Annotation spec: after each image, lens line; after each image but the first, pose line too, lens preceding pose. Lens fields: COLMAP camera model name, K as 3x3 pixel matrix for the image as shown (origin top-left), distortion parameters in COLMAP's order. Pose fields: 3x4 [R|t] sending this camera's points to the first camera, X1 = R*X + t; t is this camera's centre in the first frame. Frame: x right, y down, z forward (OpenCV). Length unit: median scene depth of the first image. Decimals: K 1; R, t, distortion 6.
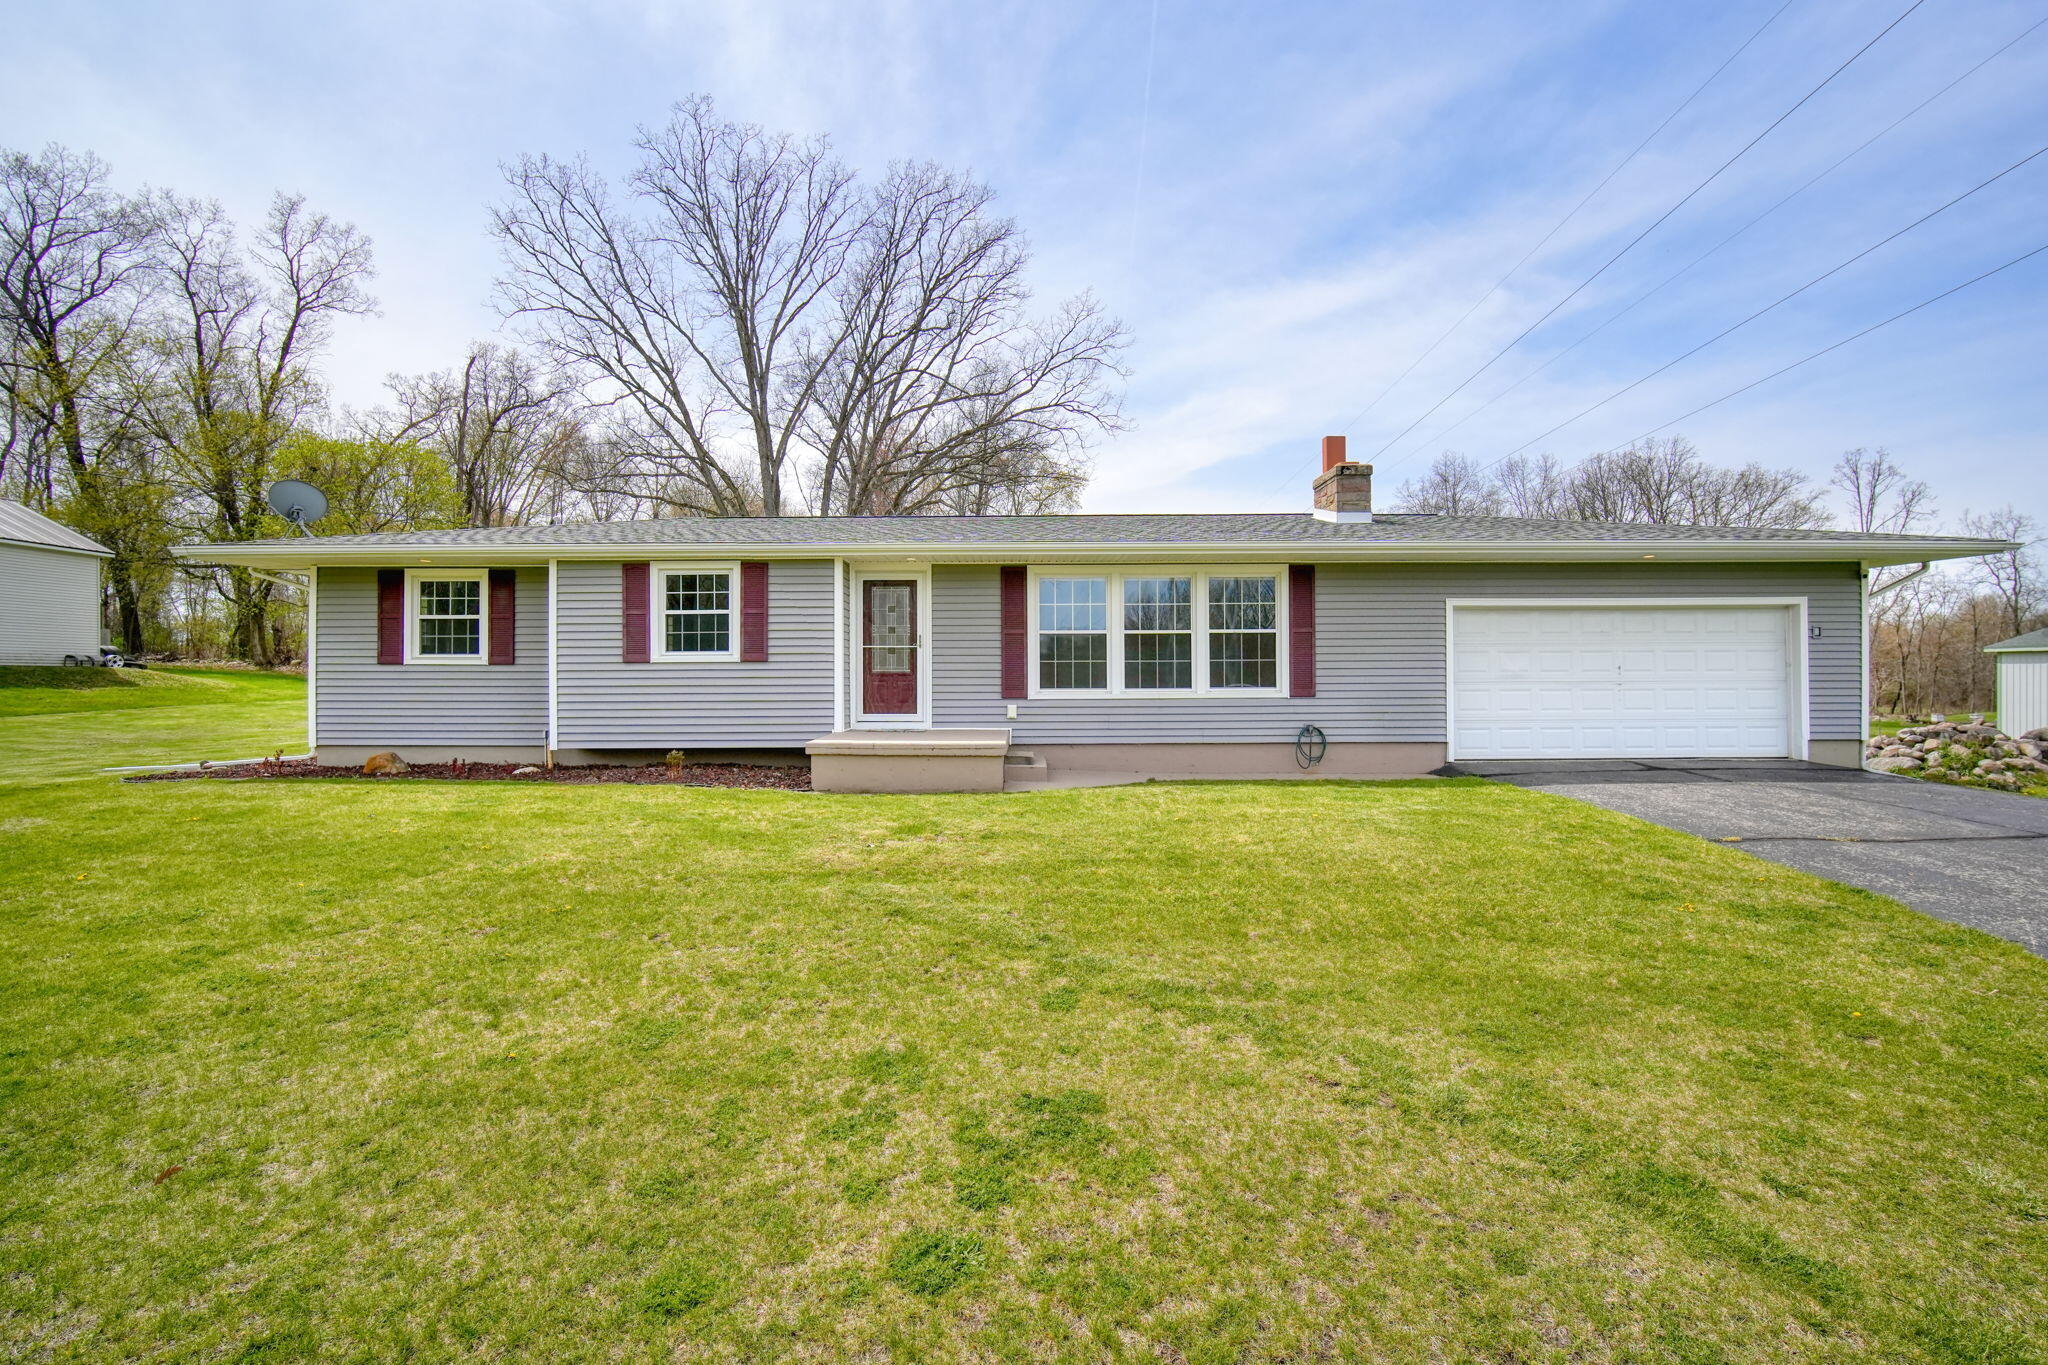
lens RADIAL K [[872.2, 0, 1024.0], [0, 872.2, 682.5], [0, 0, 1]] dist [-0.004718, 0.000384]
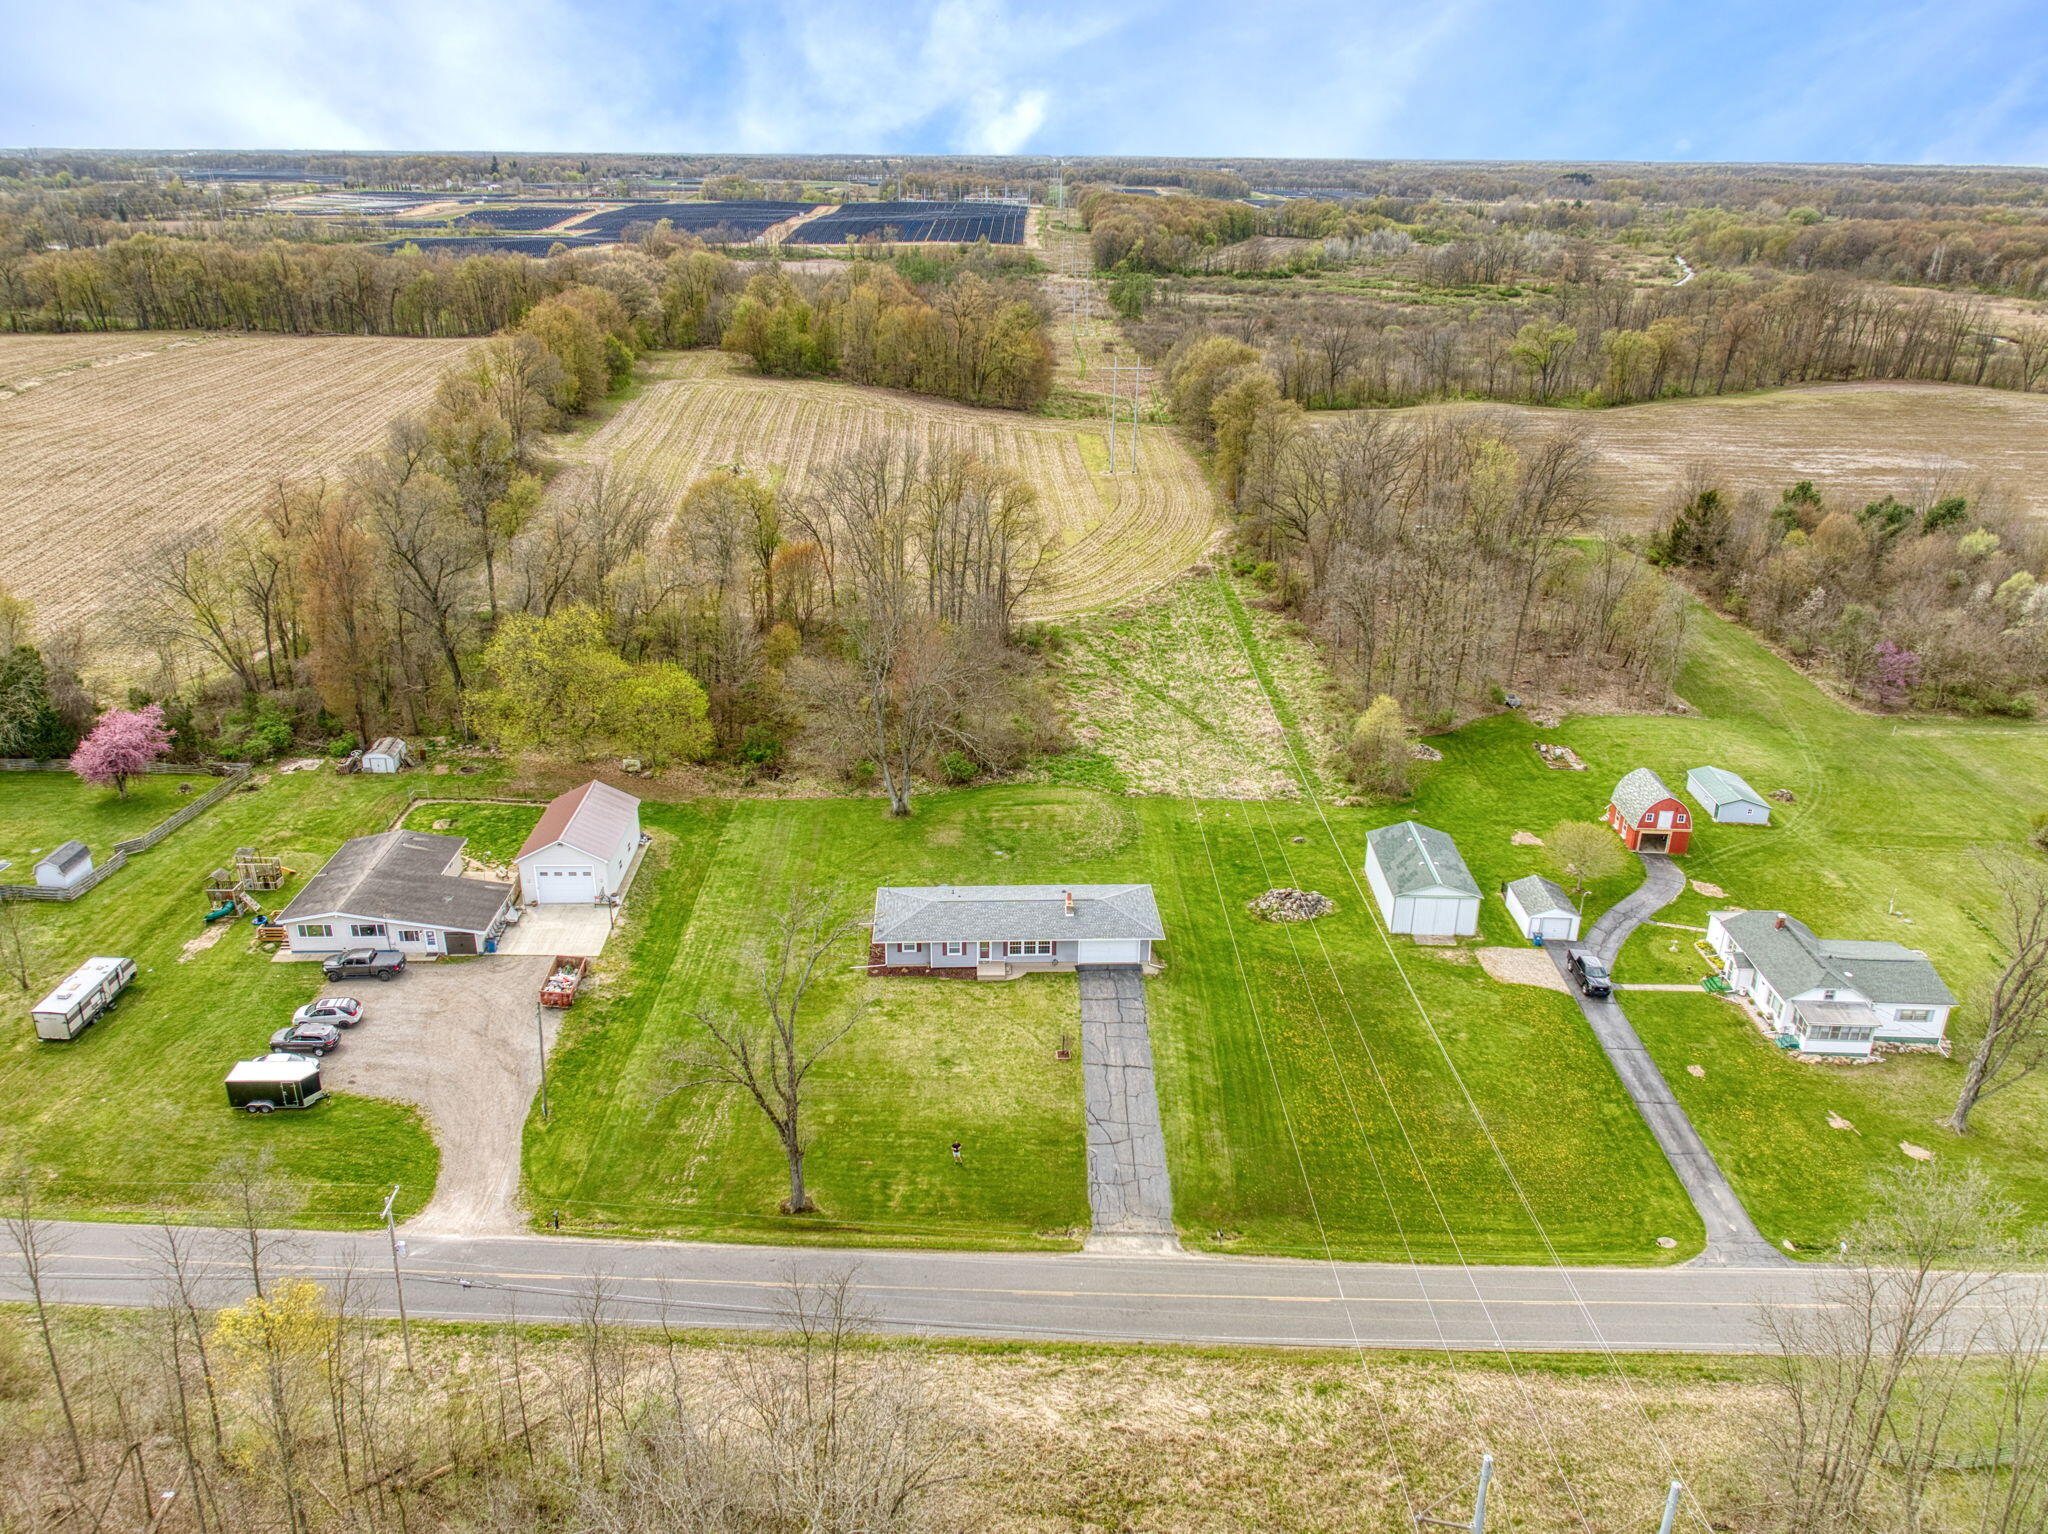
lens RADIAL K [[1451.0, 0, 1033.4], [0, 1451.0, 727.2], [0, 0, 1]] dist [-0.008967, -0.000942]
pose [[0.999032, -0.007013, 0.043424, -0.090745], [-0.009643, 0.928276, 0.371768, -1.933633], [-0.042916, -0.371827, 0.927309, -2.875256]]
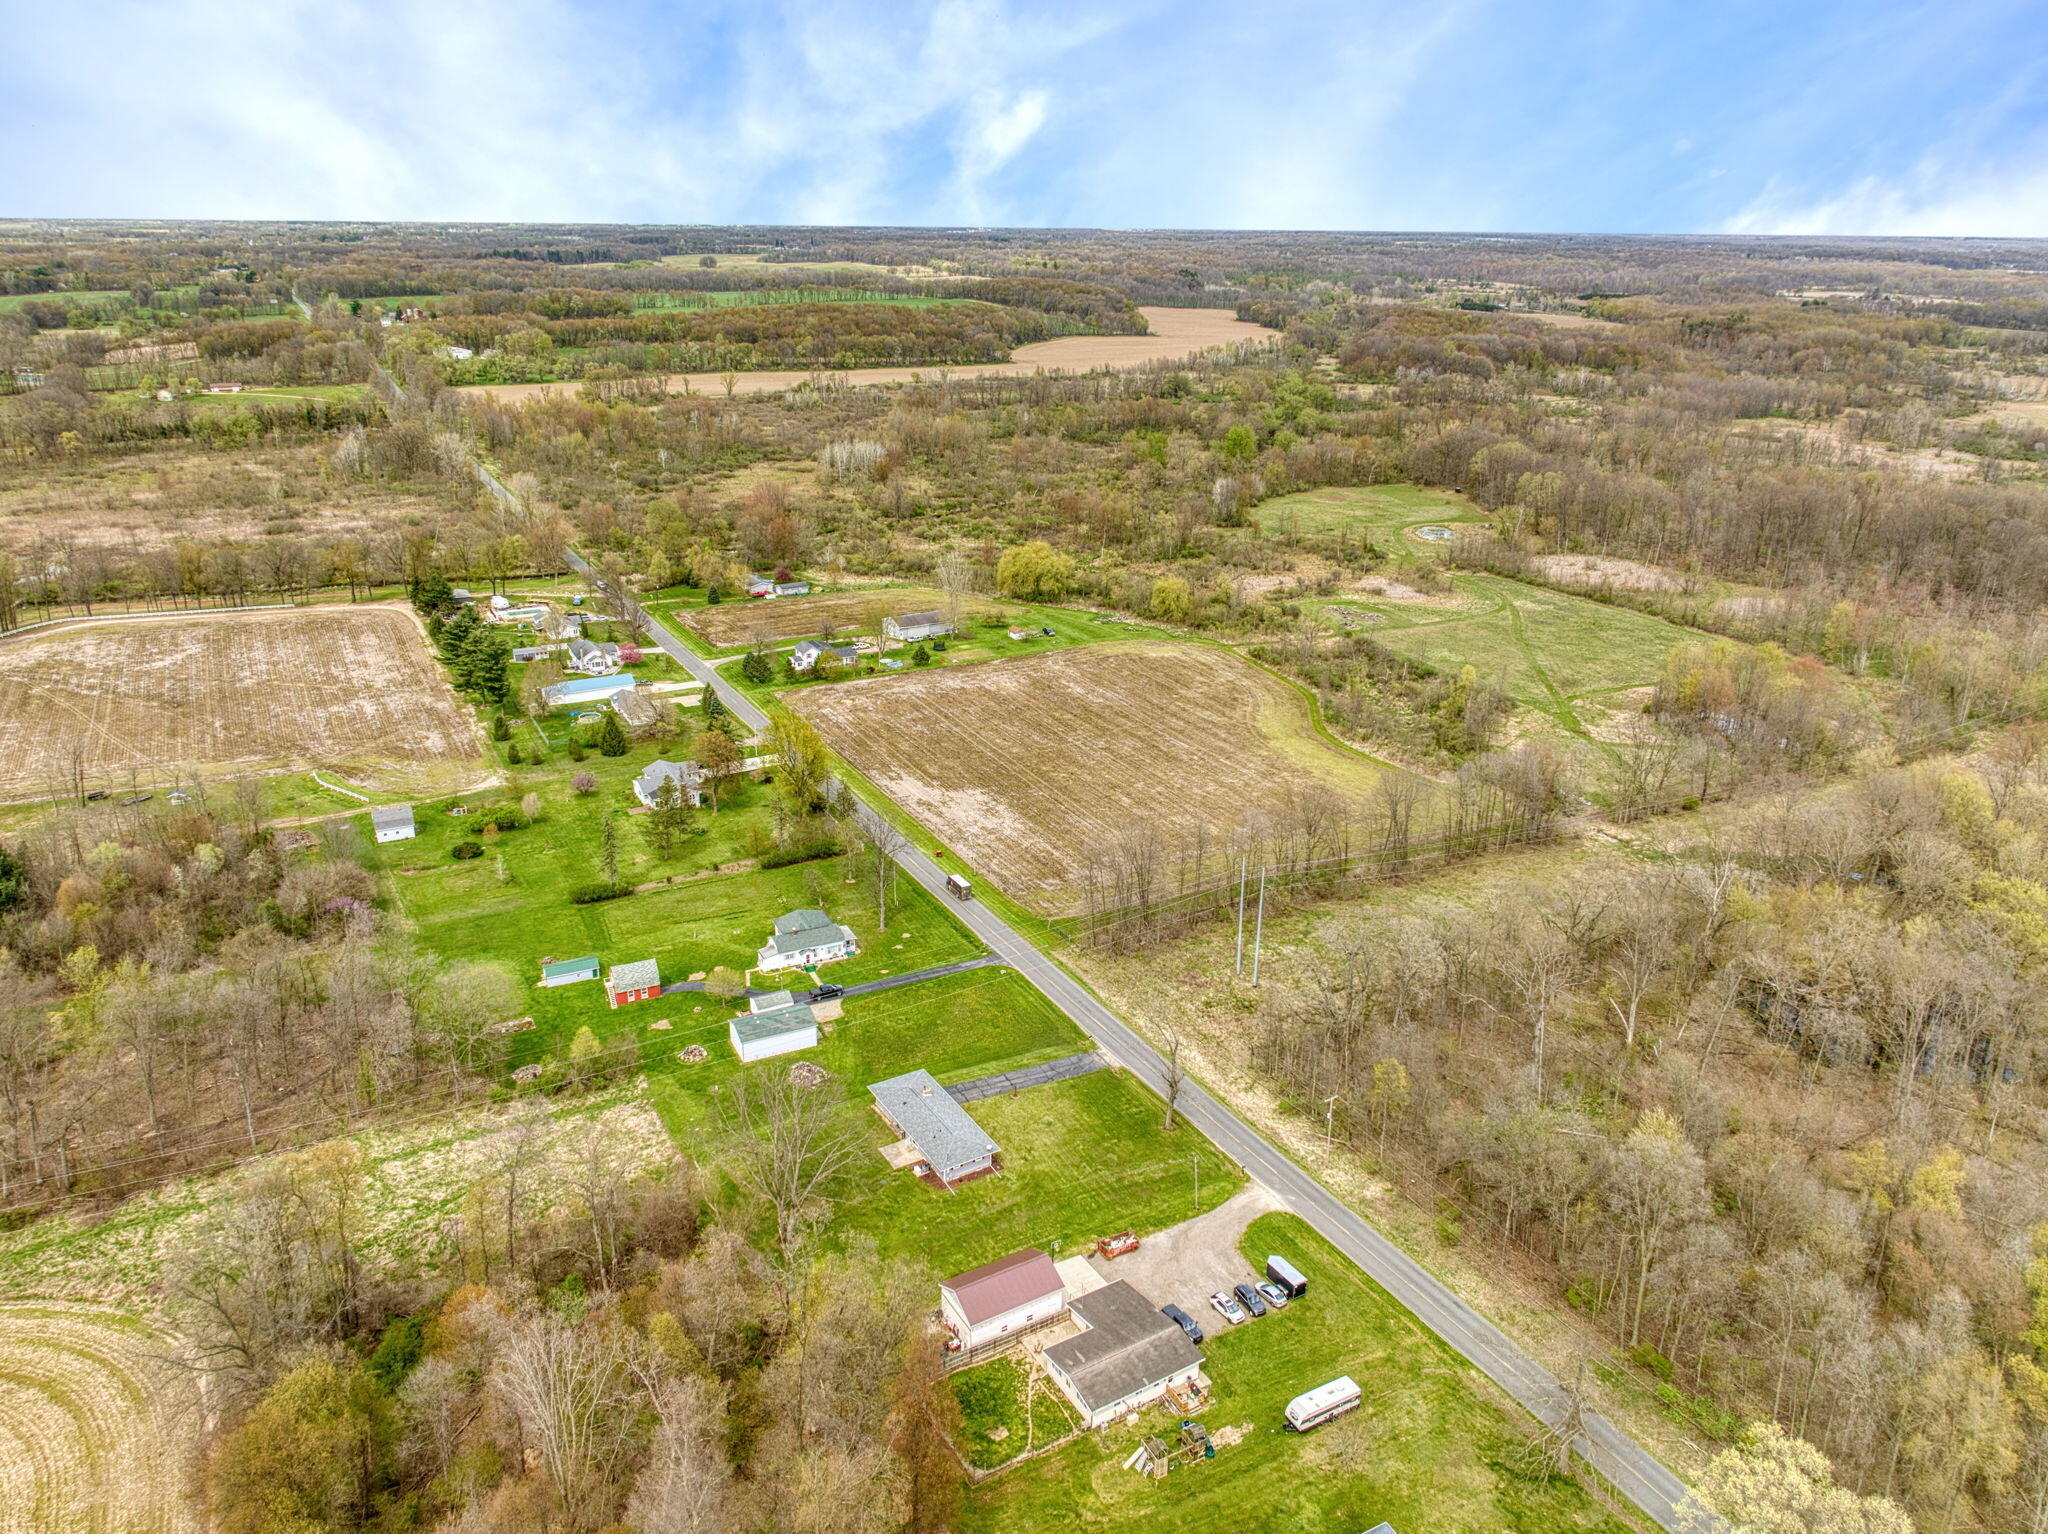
lens RADIAL K [[1394.2, 0, 1023.1], [0, 1394.2, 799.5], [0, 0, 1]] dist [0.007716, -0.031685]
pose [[-0.512333, -0.331179, 0.792361, -4.807904], [-0.022090, 0.927428, 0.373350, -3.824500], [-0.858503, 0.173776, -0.482467, 3.018569]]
